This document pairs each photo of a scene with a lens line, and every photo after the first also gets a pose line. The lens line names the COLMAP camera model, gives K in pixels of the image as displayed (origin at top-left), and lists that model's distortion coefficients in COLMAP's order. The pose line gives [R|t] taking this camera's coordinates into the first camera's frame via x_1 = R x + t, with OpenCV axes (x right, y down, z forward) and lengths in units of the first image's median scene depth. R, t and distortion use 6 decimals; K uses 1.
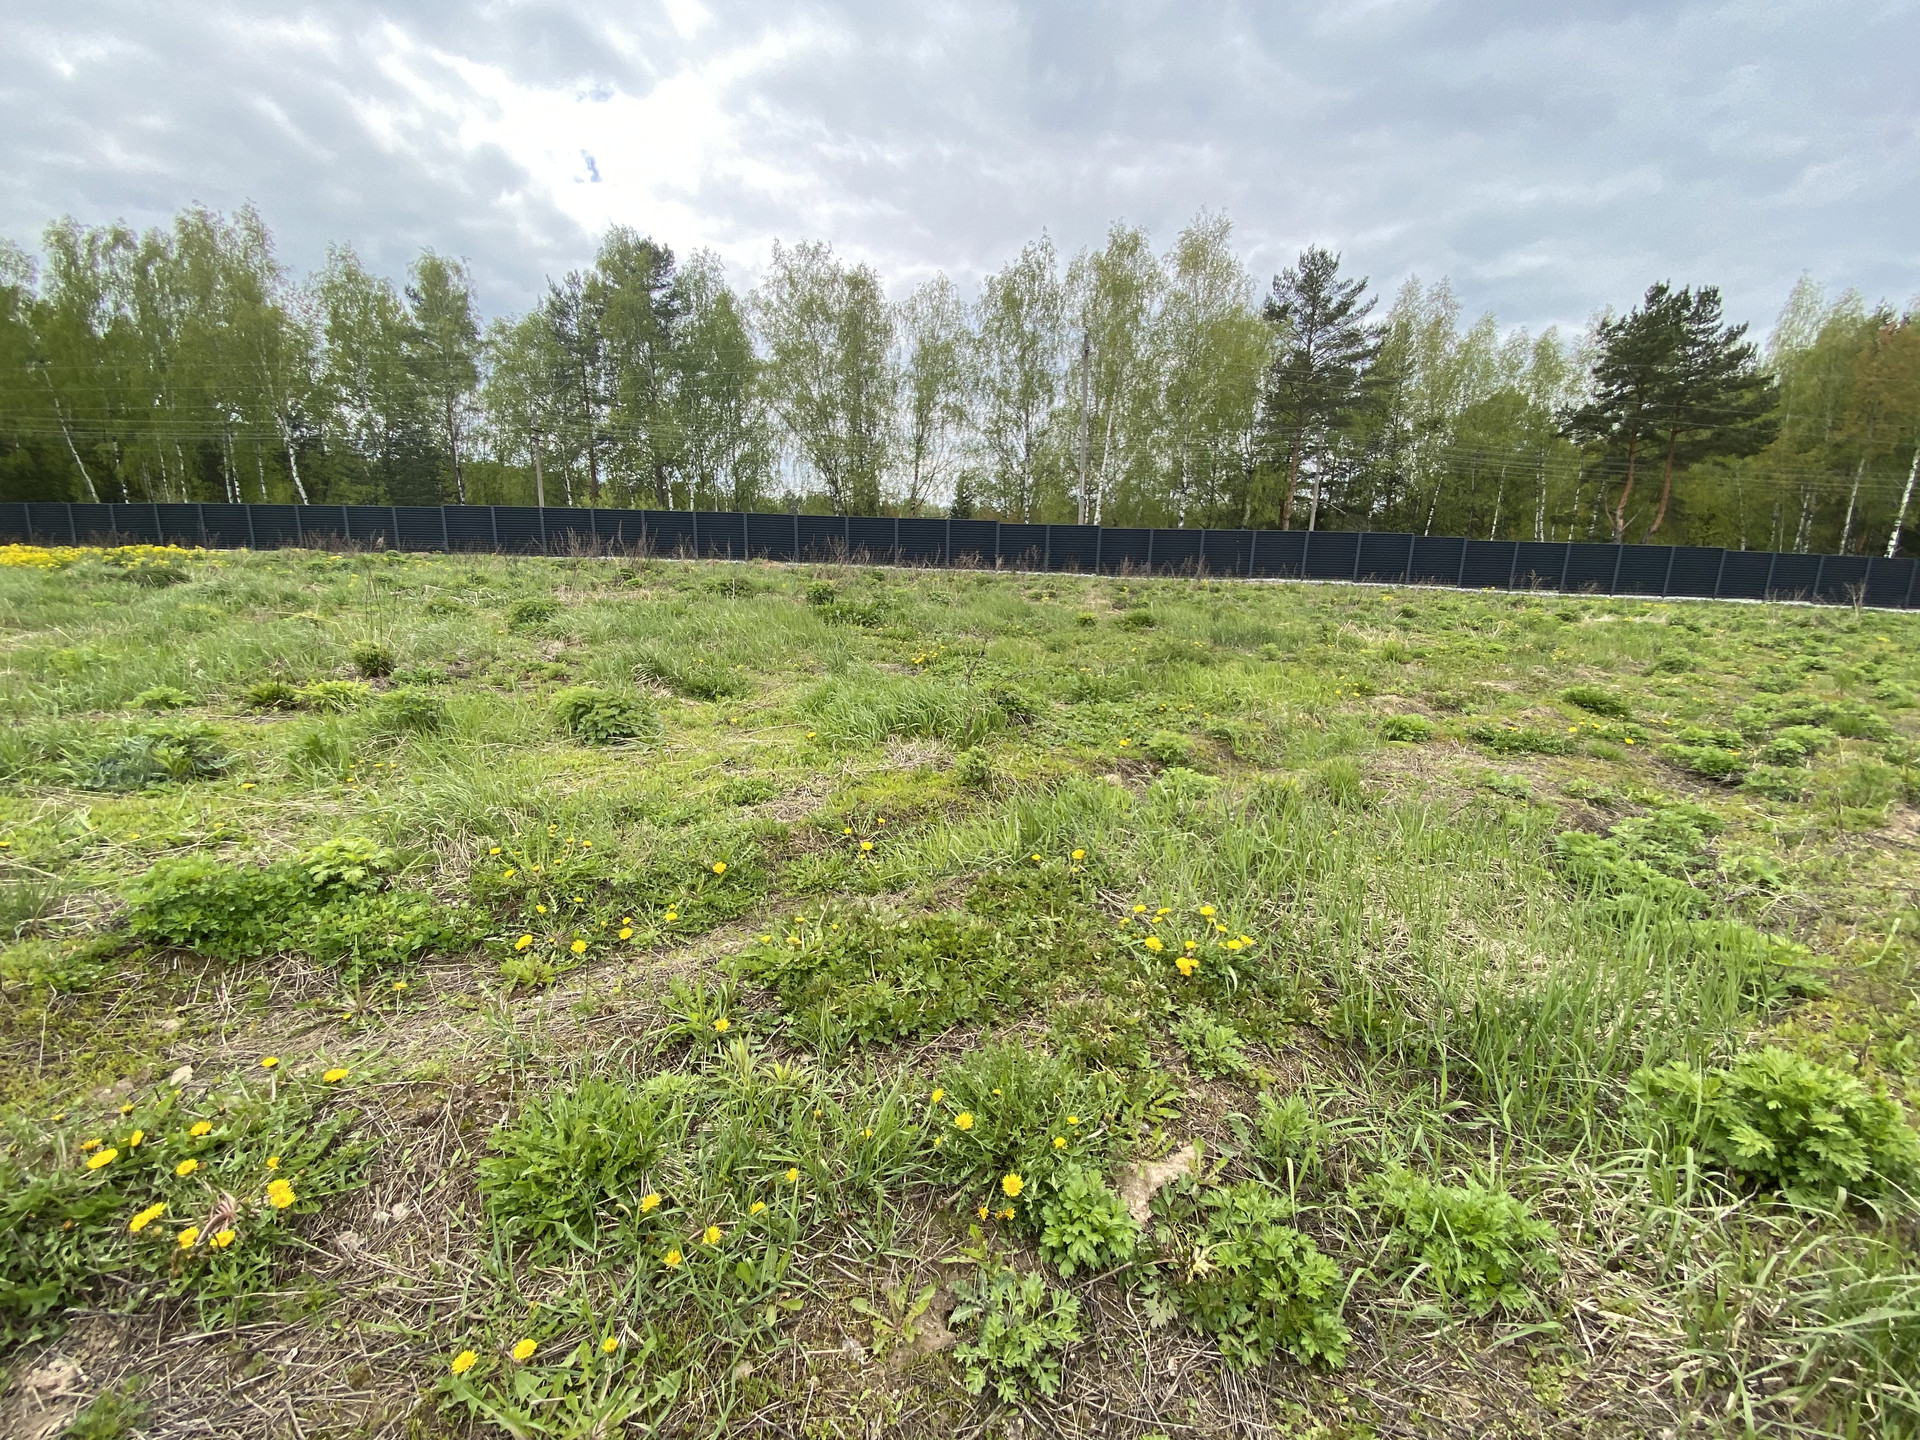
lens RADIAL K [[837.9, 0, 974.6], [0, 837.9, 719.1], [0, 0, 1]] dist [0.004747, -0.016912]
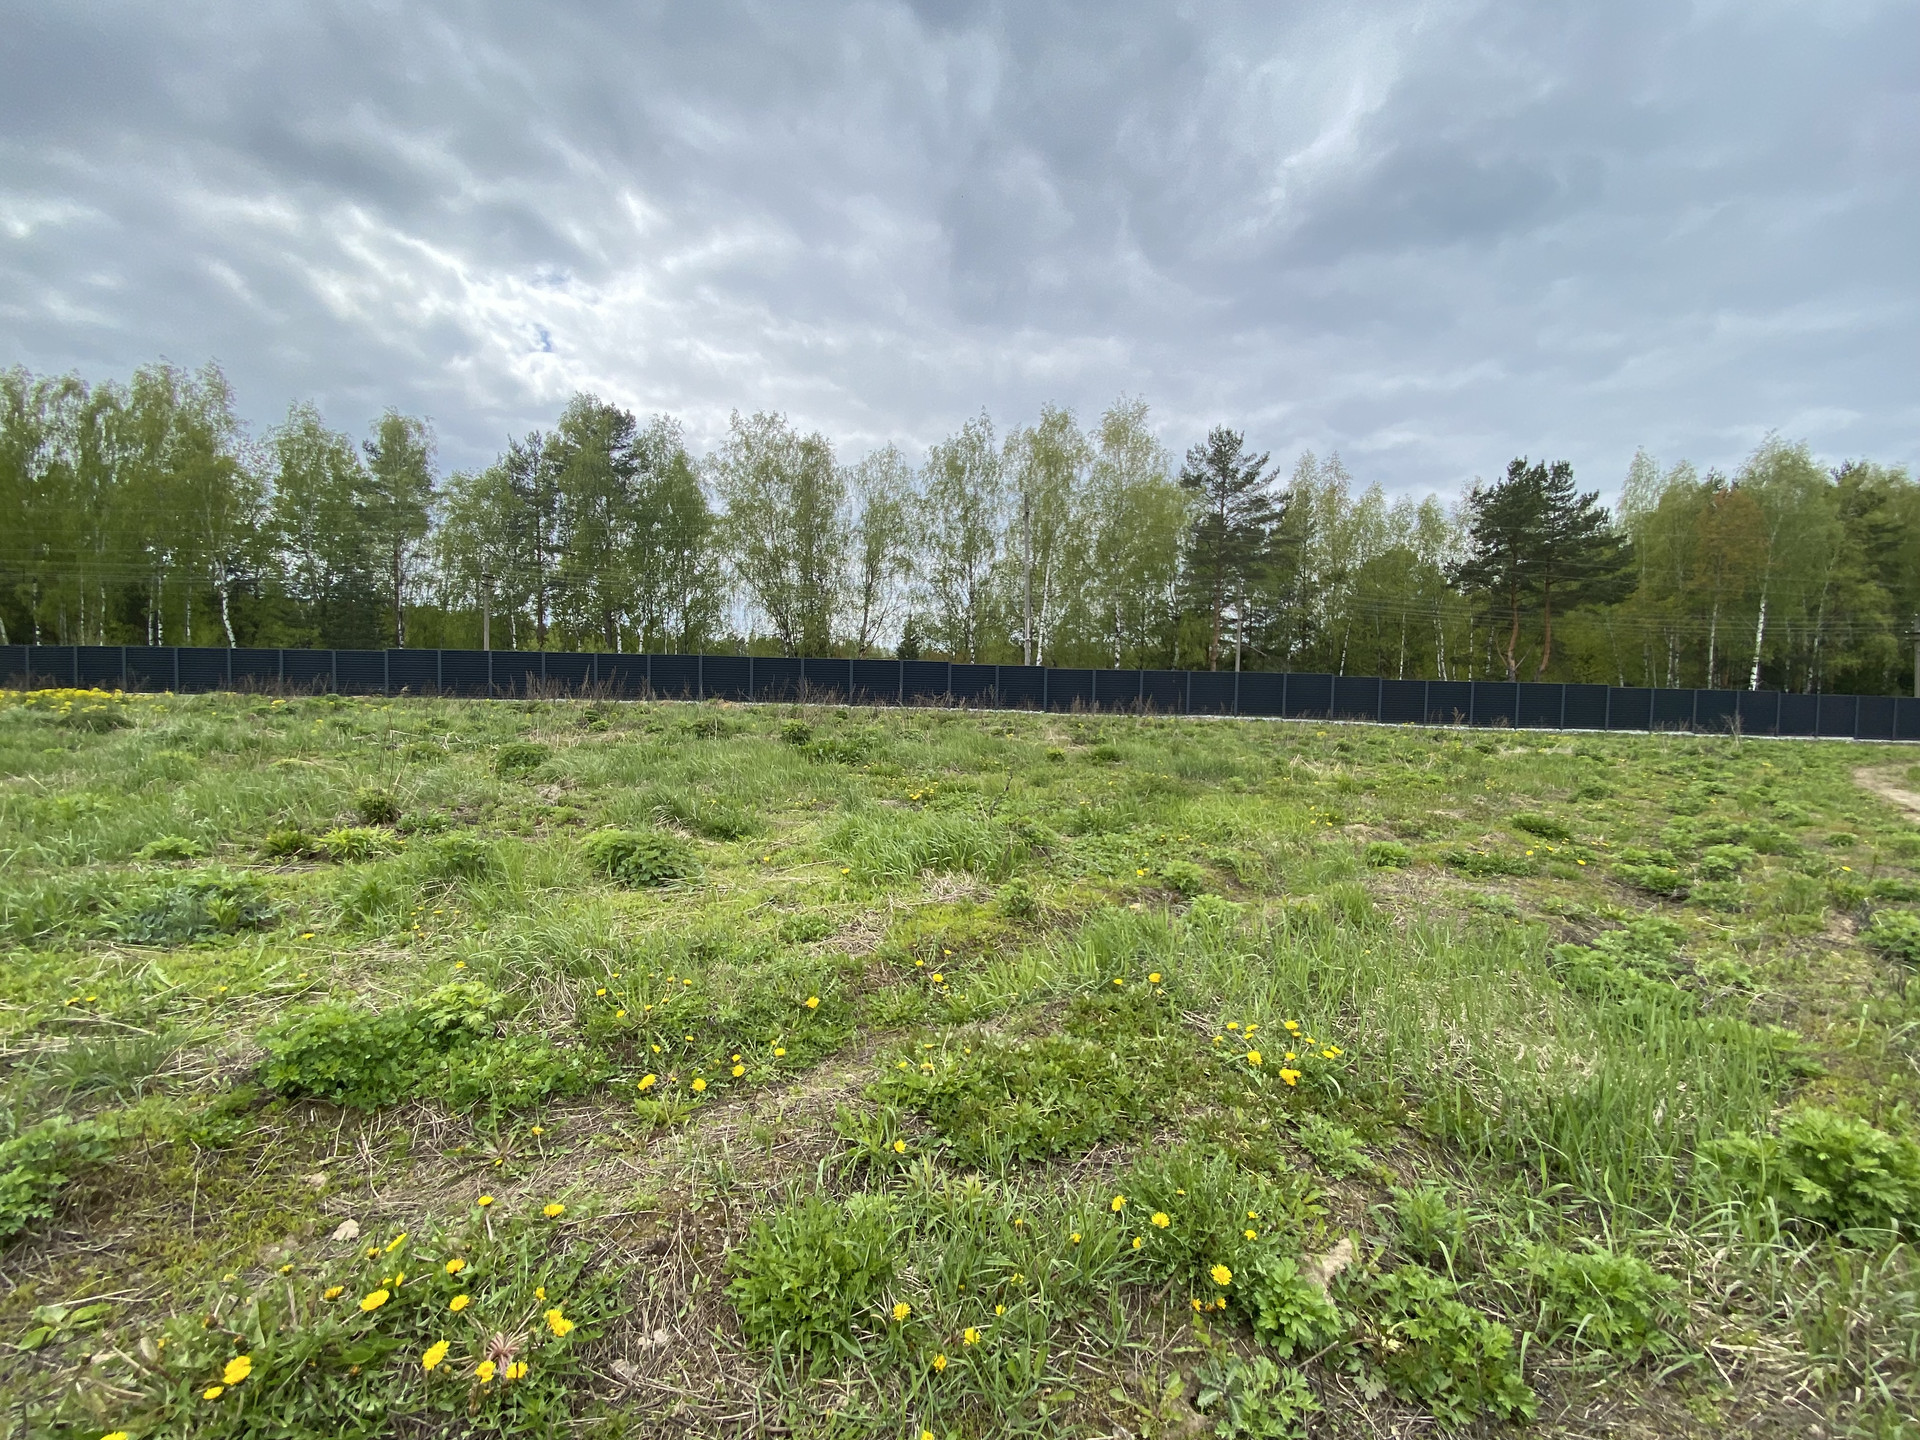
lens RADIAL K [[837.9, 0, 962.9], [0, 837.9, 697.8], [0, 0, 1]] dist [0.004747, -0.016912]
pose [[0.996891, -0.005746, 0.078578, -0.102732], [0.020270, 0.982470, -0.185317, 0.000811], [-0.076136, 0.186334, 0.979532, -0.054142]]
